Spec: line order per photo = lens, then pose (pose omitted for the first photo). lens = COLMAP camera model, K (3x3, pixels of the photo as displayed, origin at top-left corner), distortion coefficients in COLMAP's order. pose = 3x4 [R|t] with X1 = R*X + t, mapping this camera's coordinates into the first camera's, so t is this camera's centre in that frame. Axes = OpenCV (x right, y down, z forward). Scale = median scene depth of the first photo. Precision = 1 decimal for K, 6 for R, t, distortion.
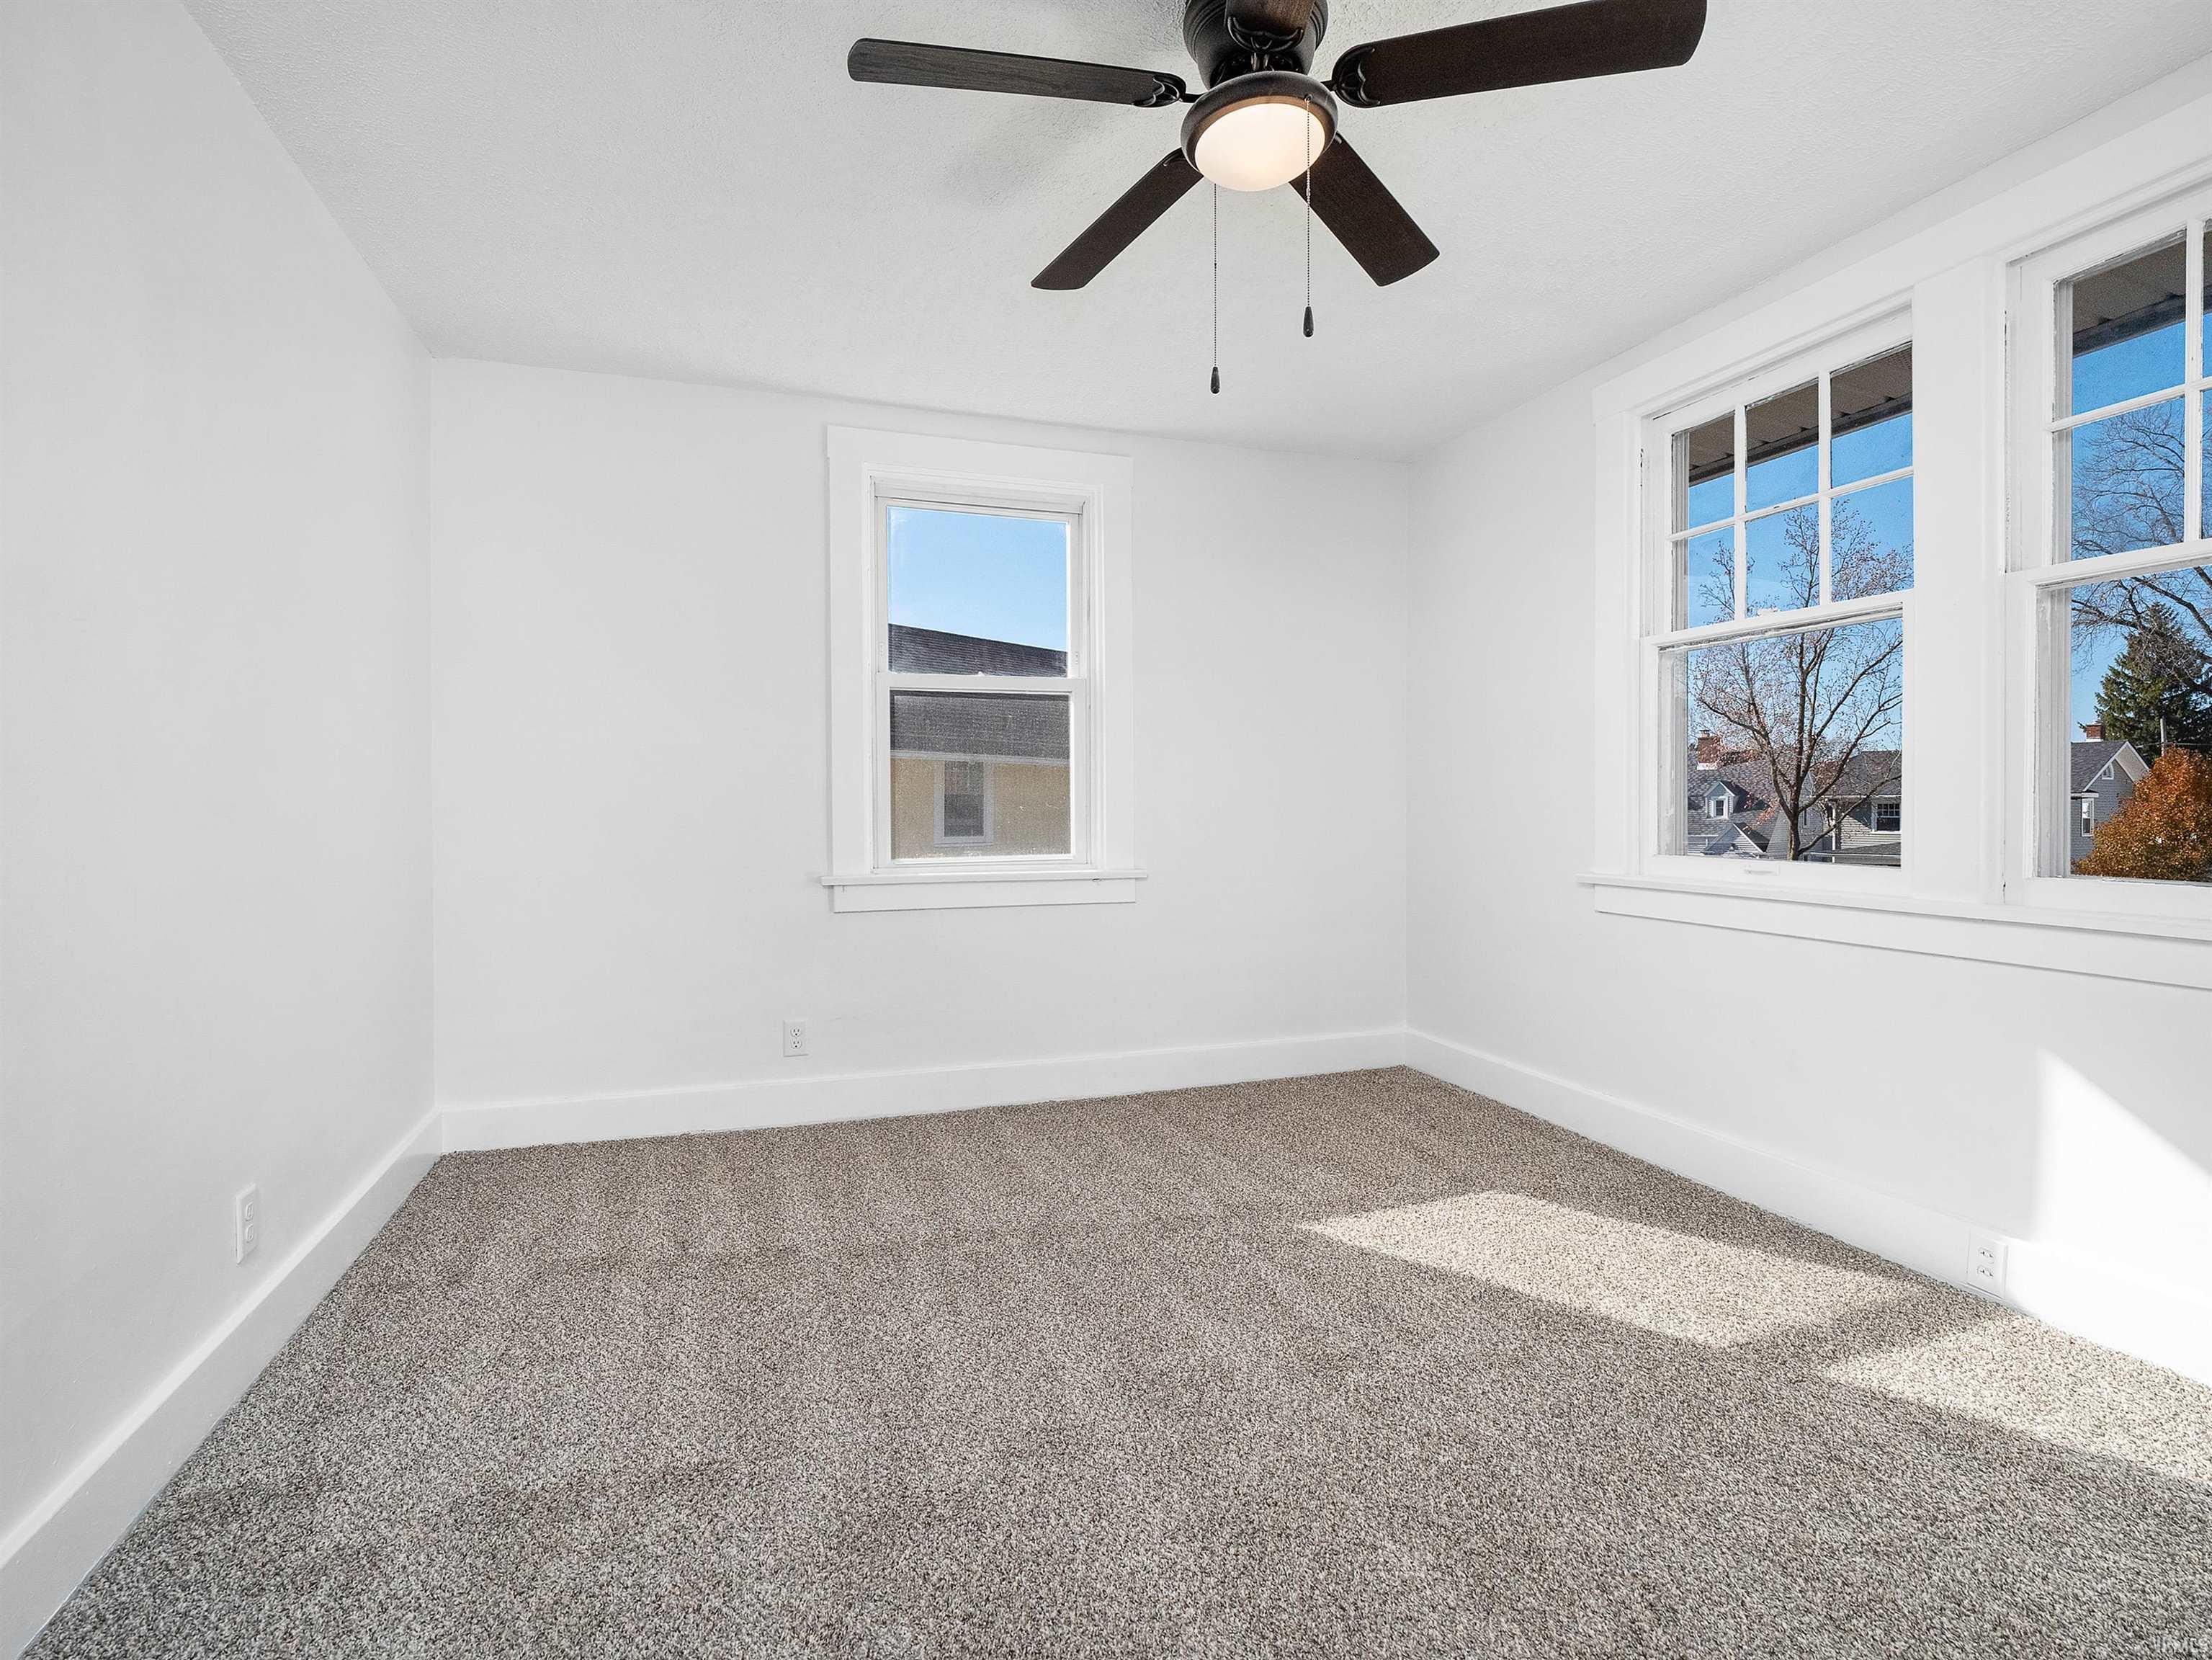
lens RADIAL K [[1088.6, 0, 1106.0], [0, 1088.6, 830.0], [0, 0, 1]] dist [0.031034, -0.026137]
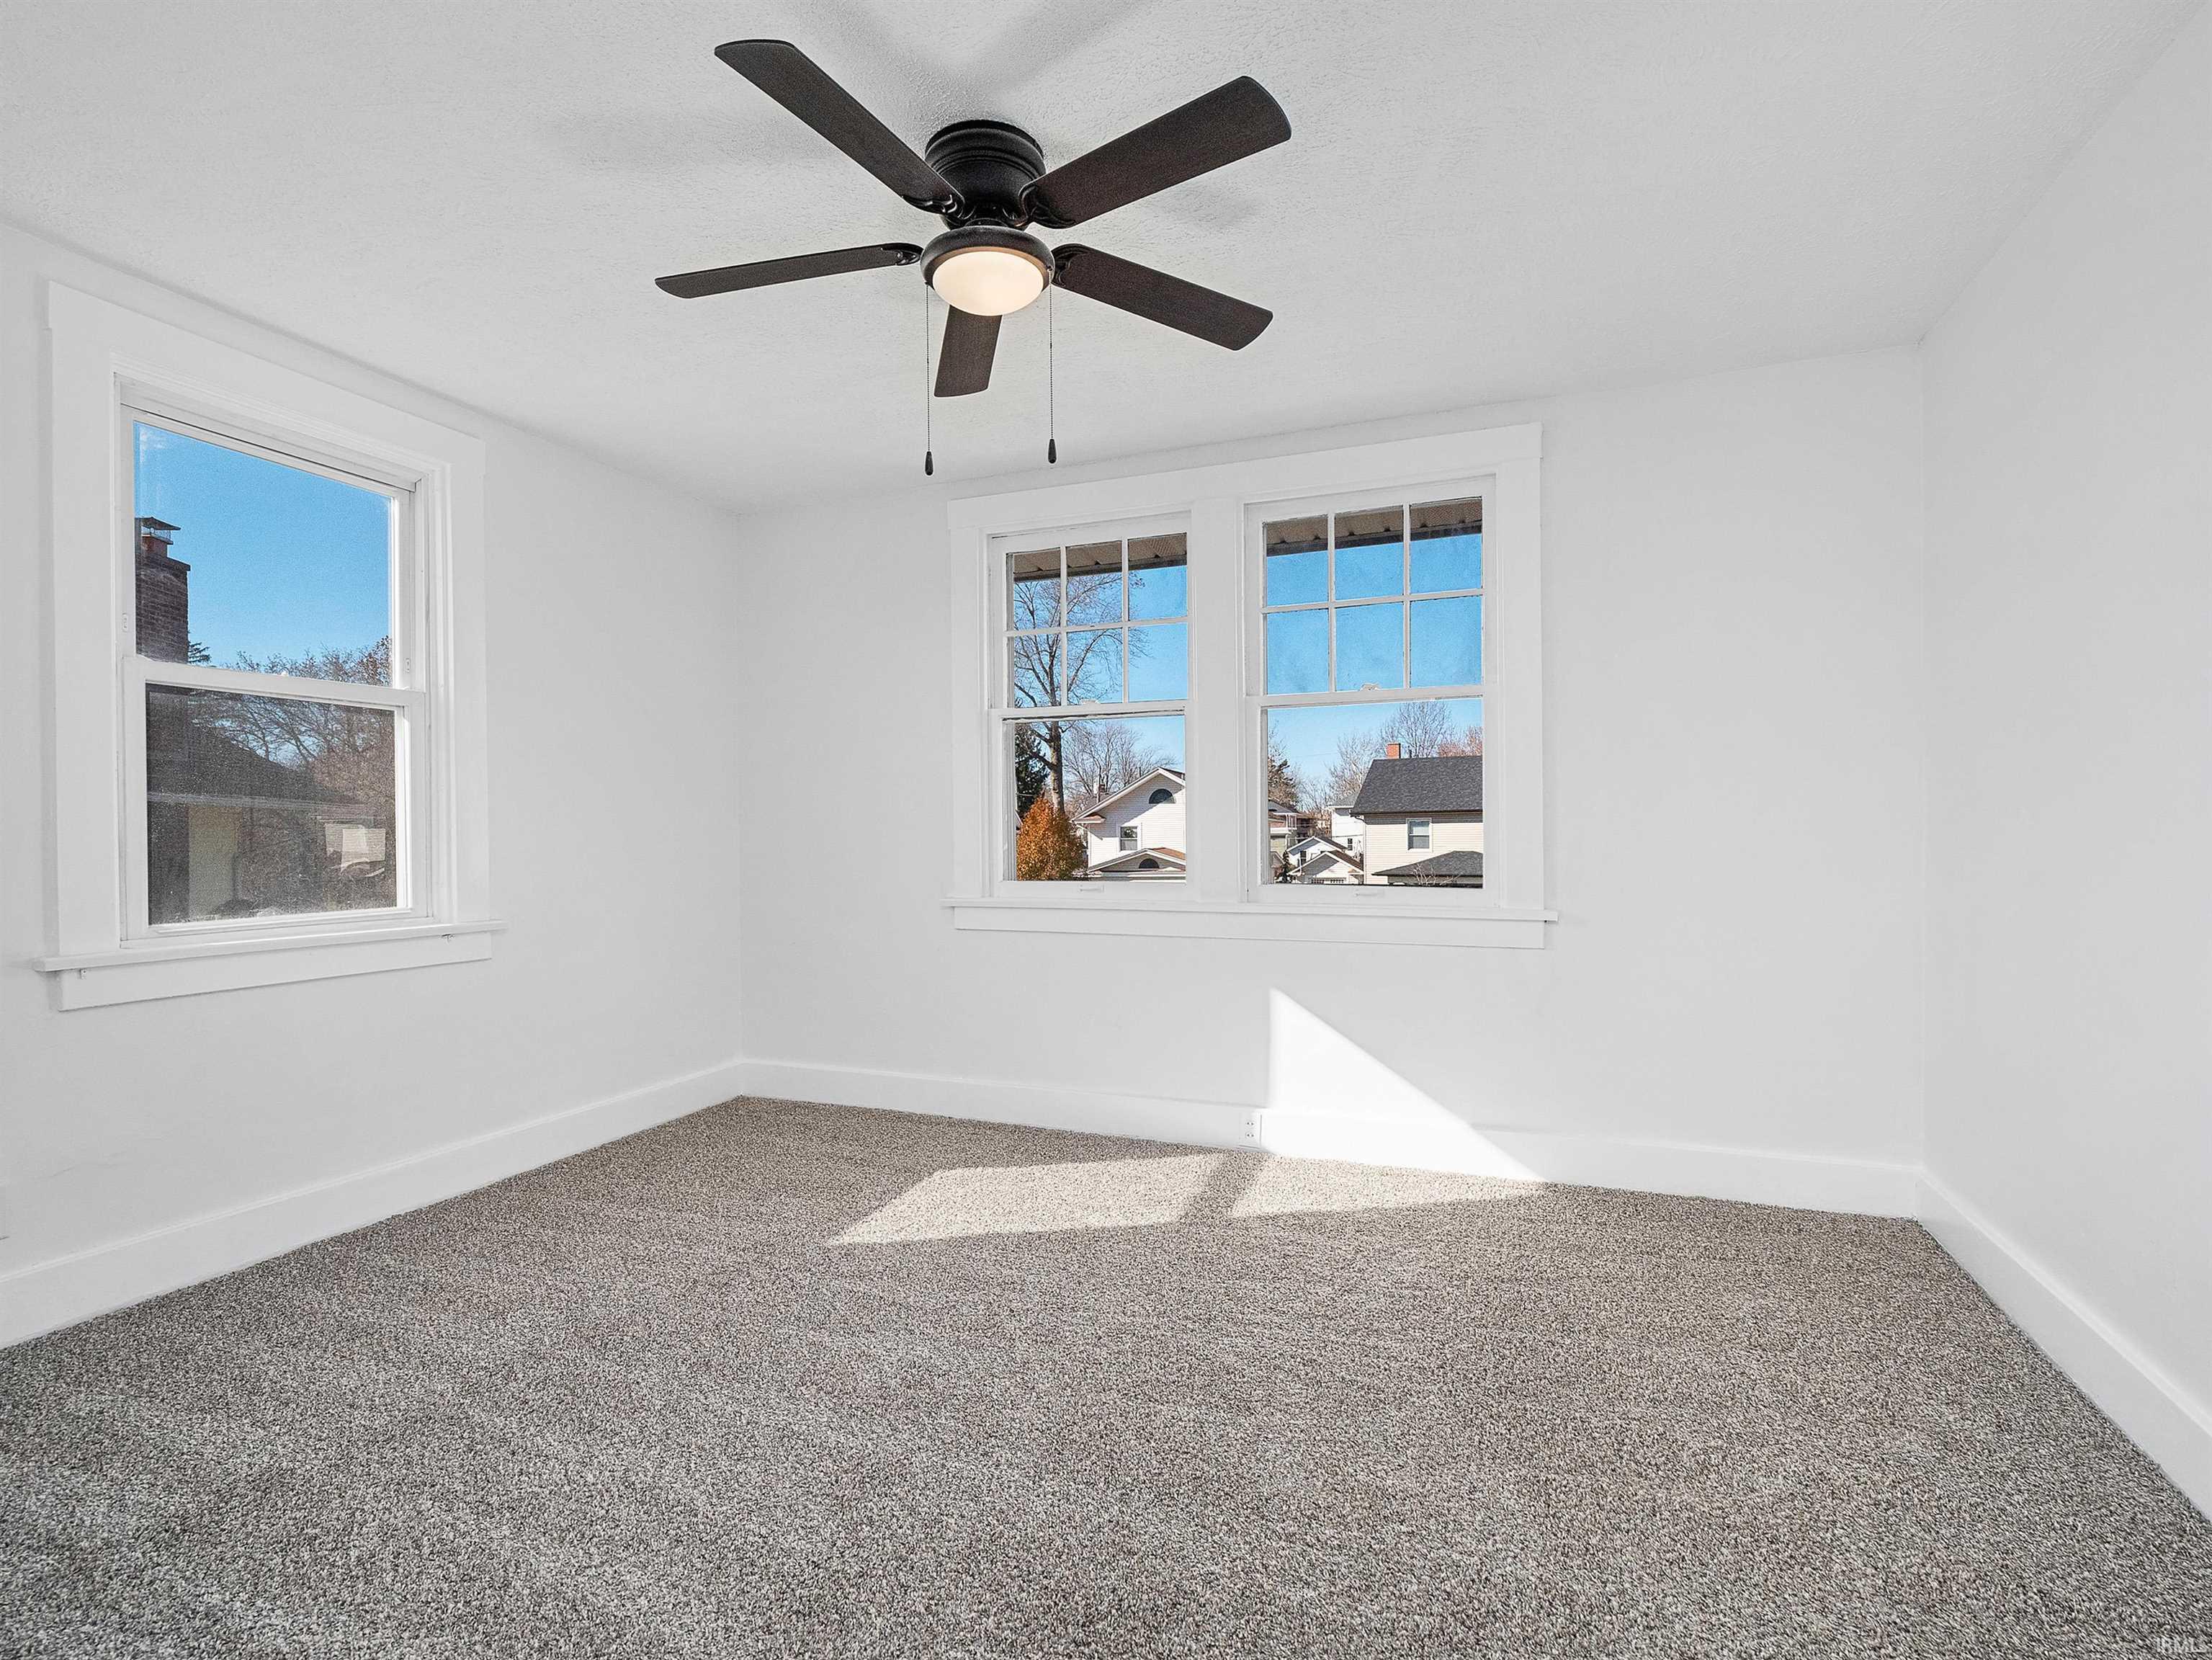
lens RADIAL K [[1089.1, 0, 1098.2], [0, 1089.1, 849.7], [0, 0, 1]] dist [0.000350, -0.000891]
pose [[0.645051, -0.011927, 0.764046, -0.429696], [0.021607, 0.999763, -0.002635, -0.009004], [-0.763834, 0.018209, 0.645156, 0.111078]]
